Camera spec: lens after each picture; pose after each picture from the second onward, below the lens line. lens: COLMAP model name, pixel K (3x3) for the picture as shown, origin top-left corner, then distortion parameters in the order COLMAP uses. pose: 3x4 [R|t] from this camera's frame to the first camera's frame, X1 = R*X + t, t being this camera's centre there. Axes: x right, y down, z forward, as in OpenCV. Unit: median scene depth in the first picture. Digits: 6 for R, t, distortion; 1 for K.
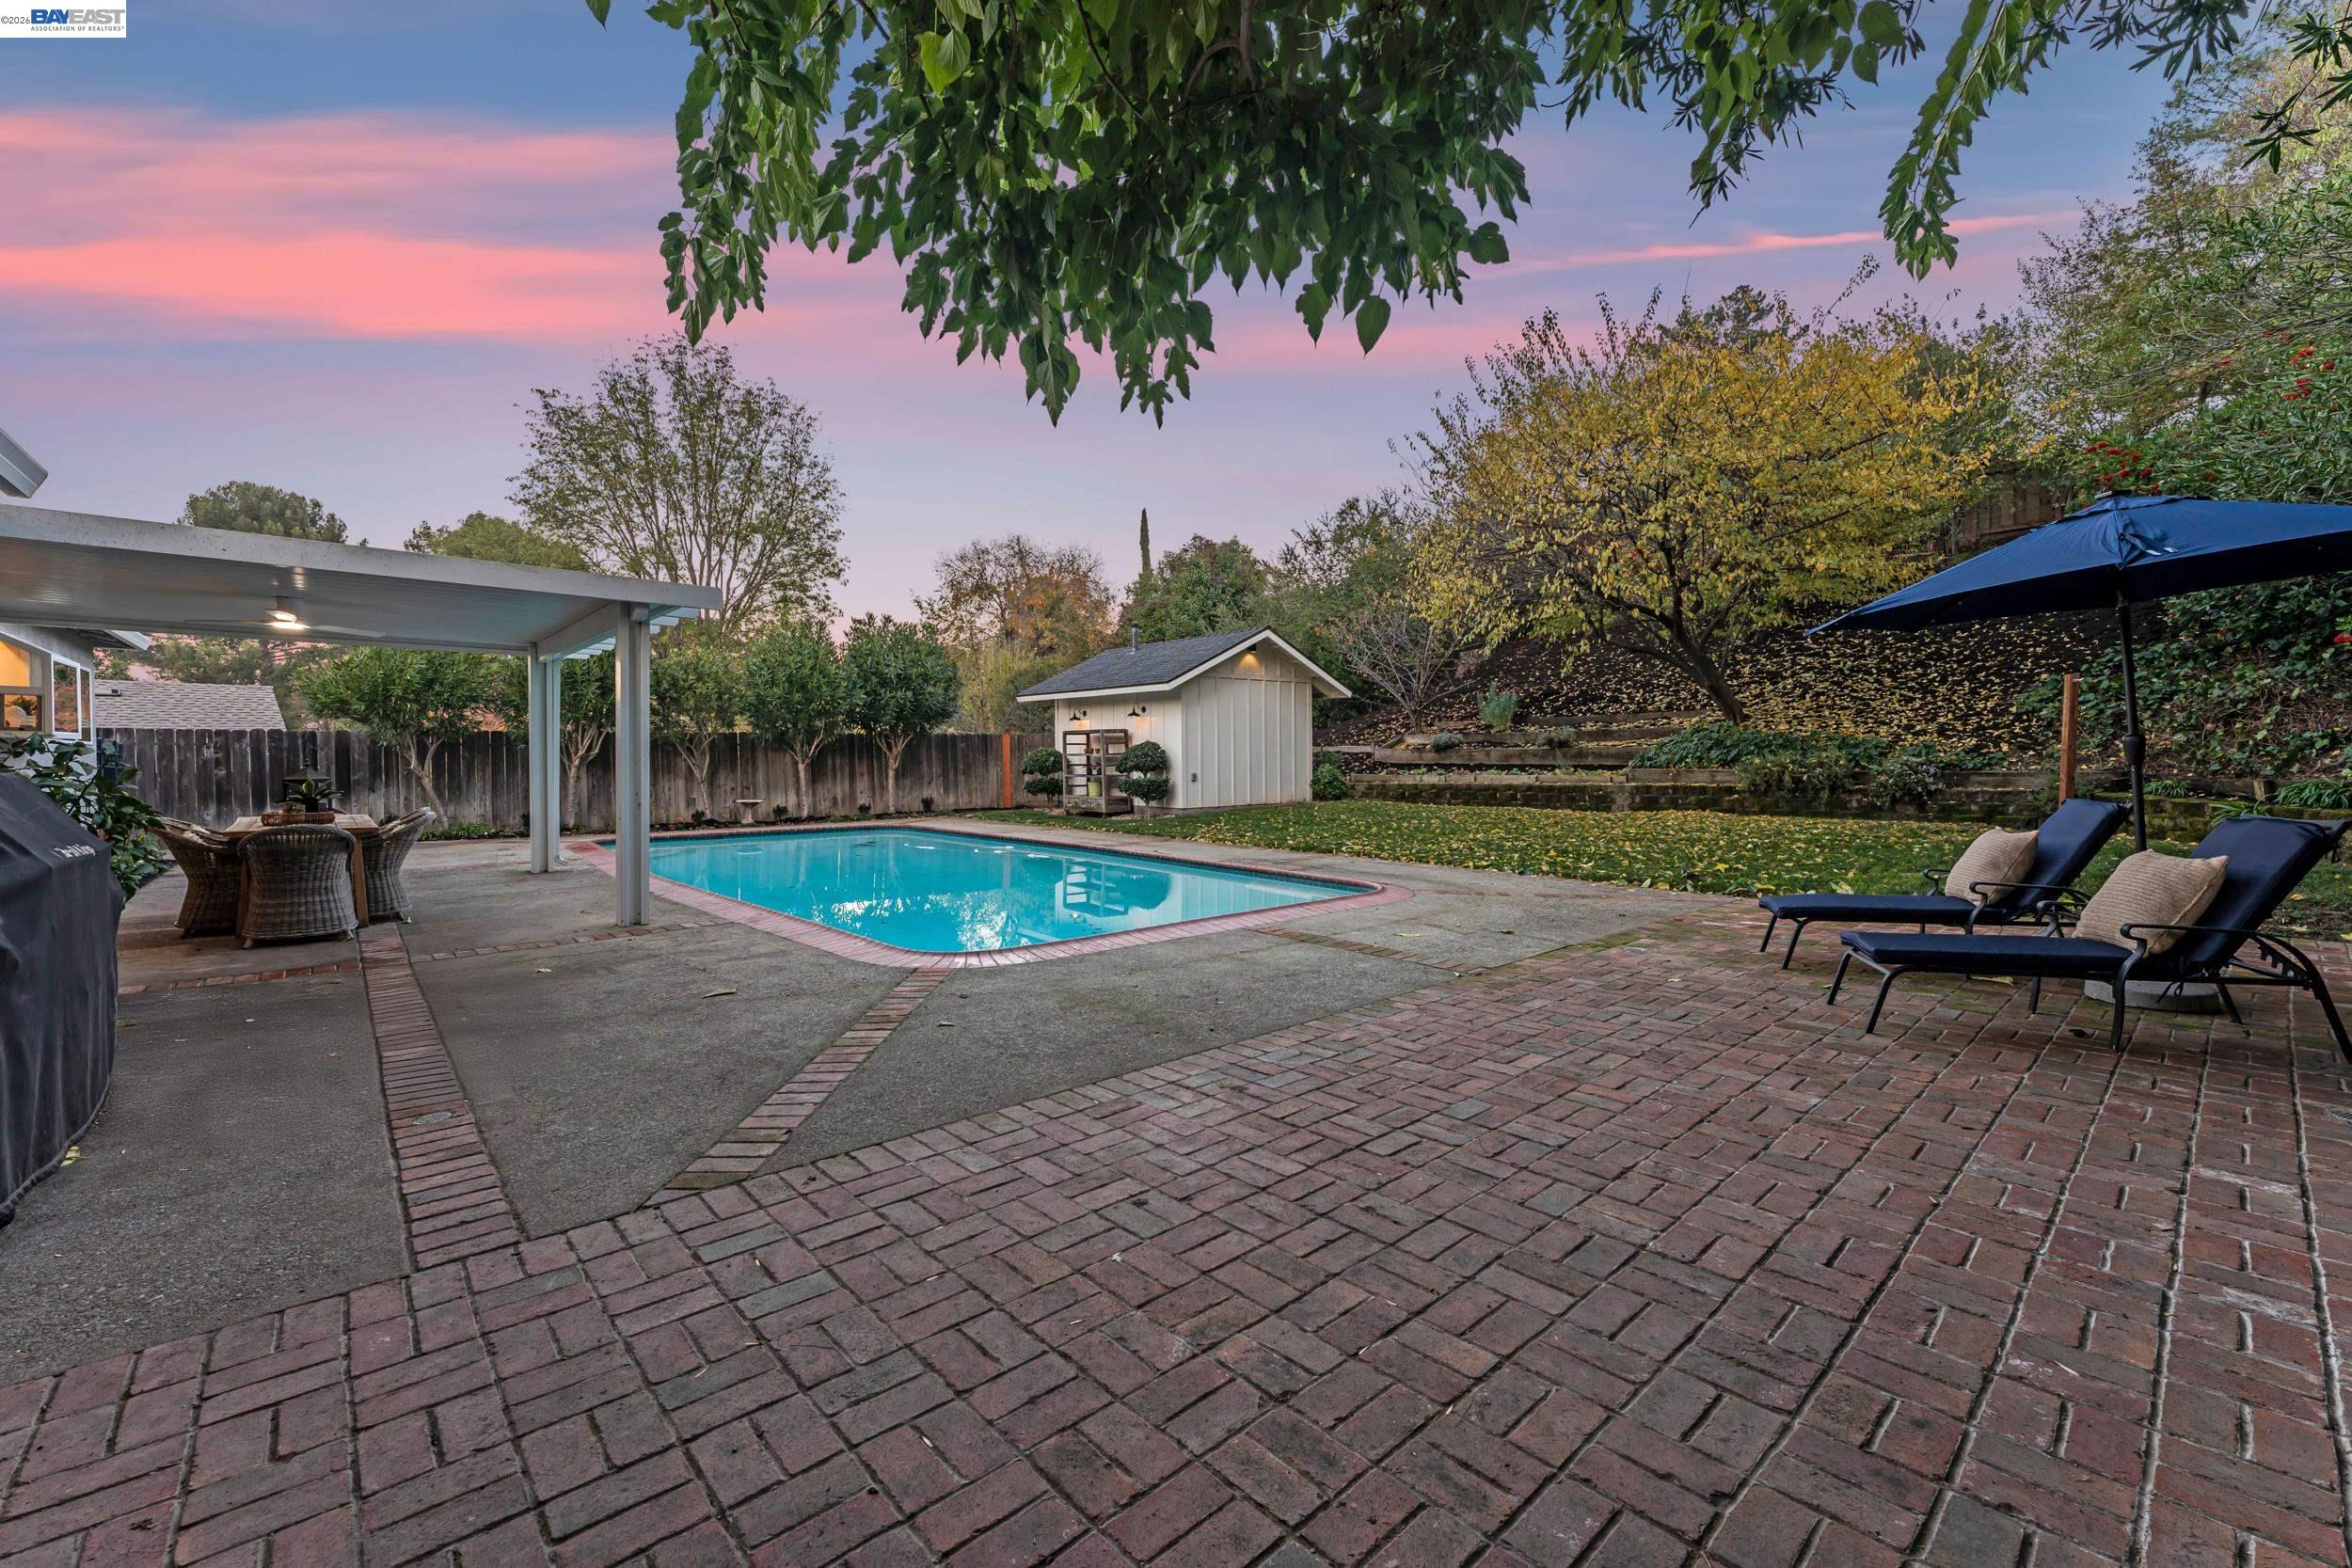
lens RADIAL K [[963.7, 0, 1174.9], [0, 963.7, 762.7], [0, 0, 1]] dist [0.002565, 0.000499]
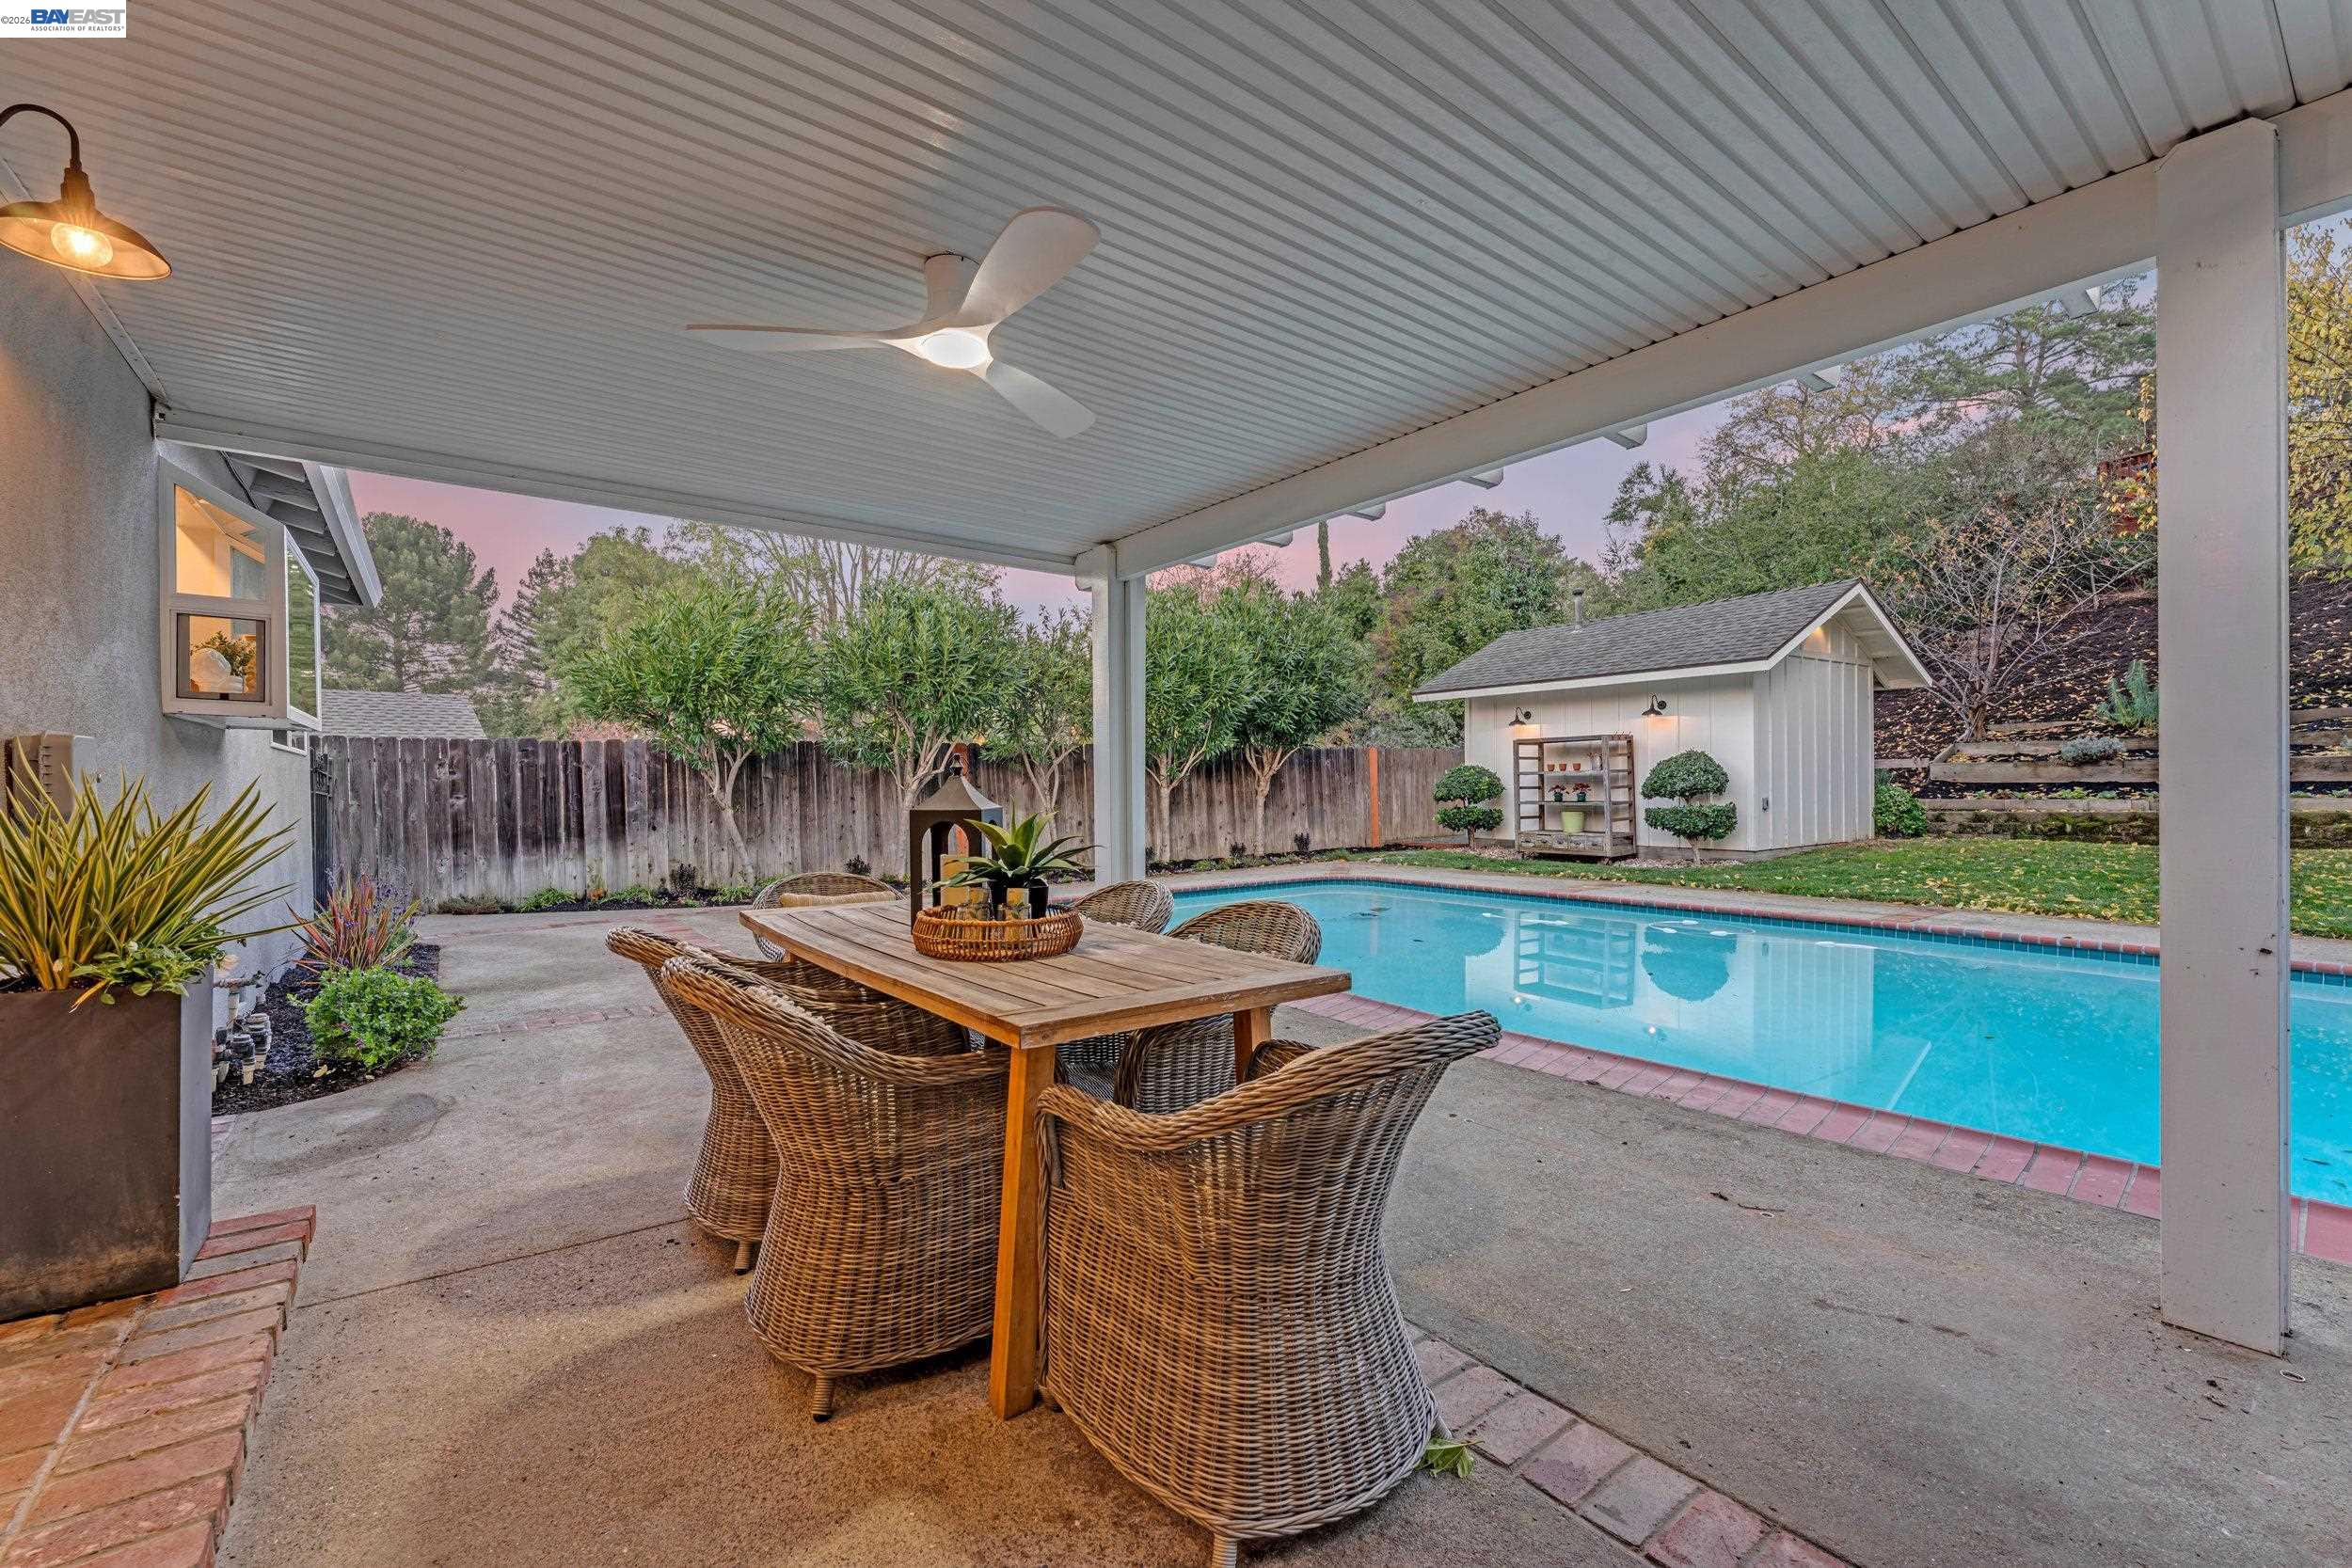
lens RADIAL K [[1021.7, 0, 1176.0], [0, 1021.7, 784.0], [0, 0, 1]] dist [0.000493, -0.000117]
pose [[0.995034, -0.006269, -0.099335, -0.286660], [0.005530, 0.999955, -0.007717, 0.003941], [0.099379, 0.007129, 0.995024, 0.232863]]
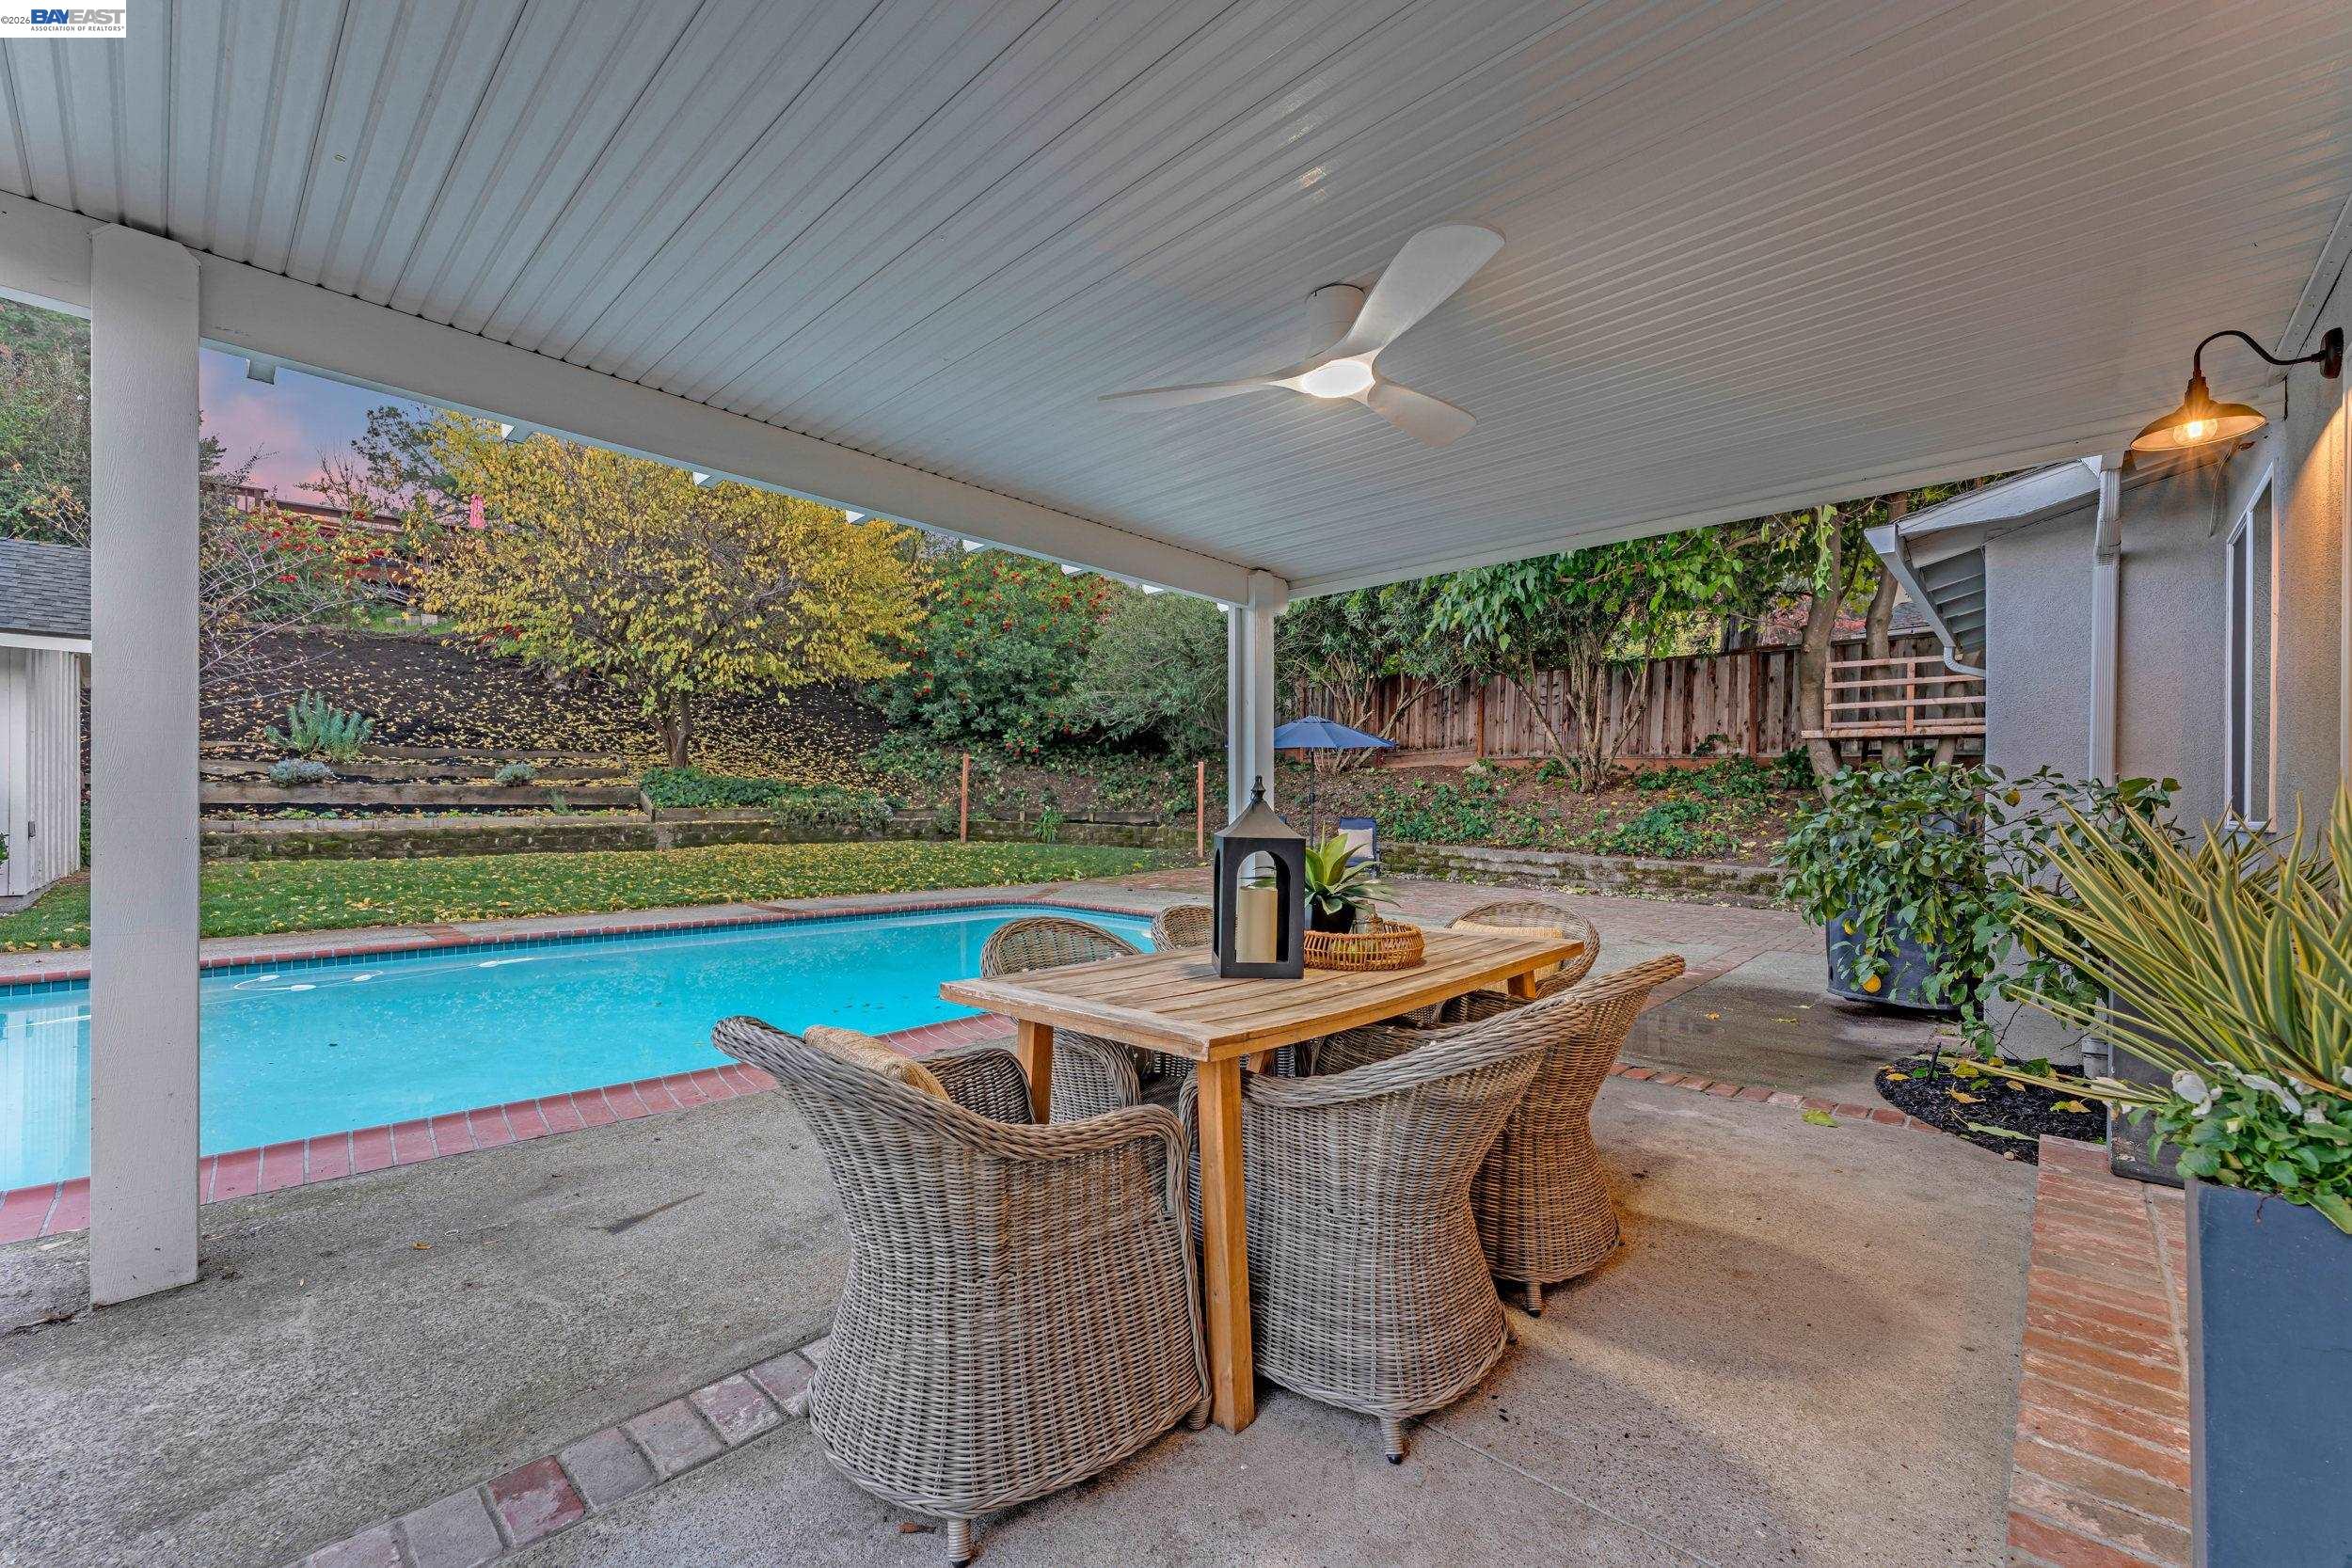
lens RADIAL K [[946.4, 0, 1172.0], [0, 946.4, 808.2], [0, 0, 1]] dist [-0.000326, -0.000125]
pose [[-0.085941, -0.003088, 0.996295, -0.461844], [-0.001442, 0.999995, 0.002975, 0.001280], [-0.996299, -0.001181, -0.085945, 0.405658]]
